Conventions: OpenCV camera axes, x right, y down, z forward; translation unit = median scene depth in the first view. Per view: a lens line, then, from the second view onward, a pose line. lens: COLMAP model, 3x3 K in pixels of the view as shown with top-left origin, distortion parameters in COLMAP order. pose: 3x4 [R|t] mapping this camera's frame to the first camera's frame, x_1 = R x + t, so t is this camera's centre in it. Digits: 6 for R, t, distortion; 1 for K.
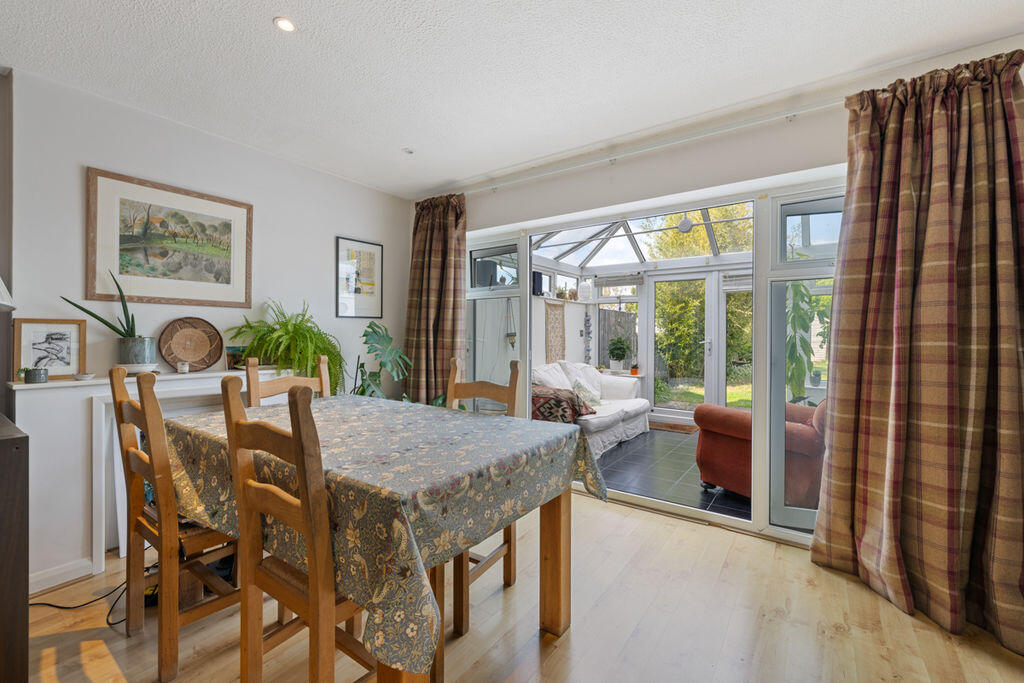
lens RADIAL K [[444.5, 0, 507.9], [0, 444.5, 336.5], [0, 0, 1]] dist [-0.000582, 0.000001]
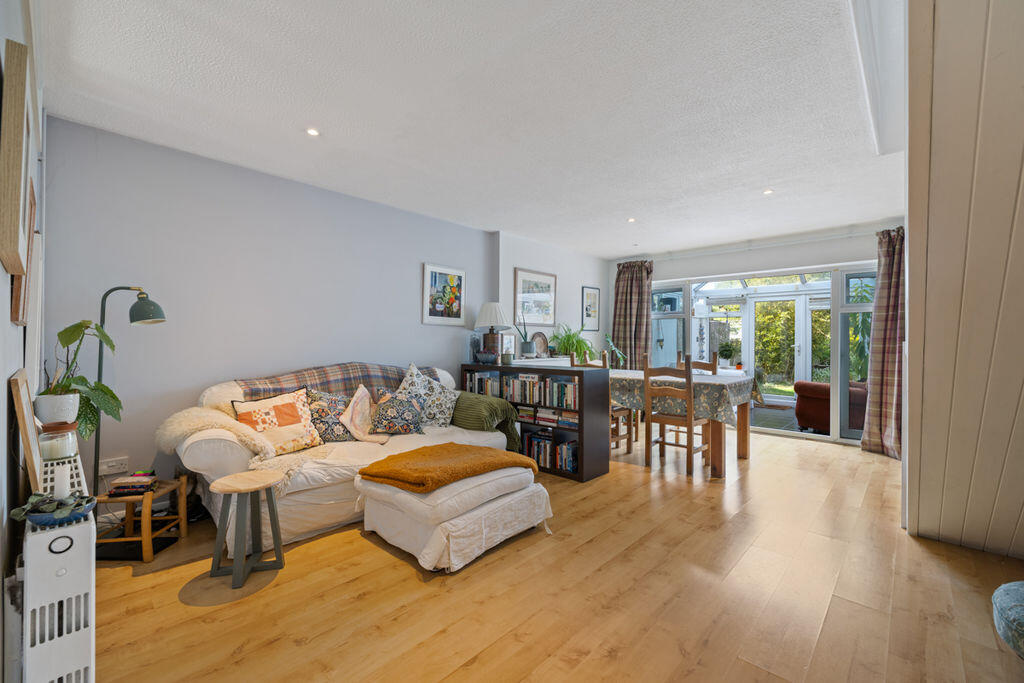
lens RADIAL K [[430.2, 0, 515.4], [0, 430.2, 339.0], [0, 0, 1]] dist [-0.000675, -0.000141]
pose [[0.990695, 0.000248, -0.136098, -0.545205], [-0.001159, 0.999977, -0.006616, 0.004241], [0.136093, 0.006713, 0.990673, -1.024865]]
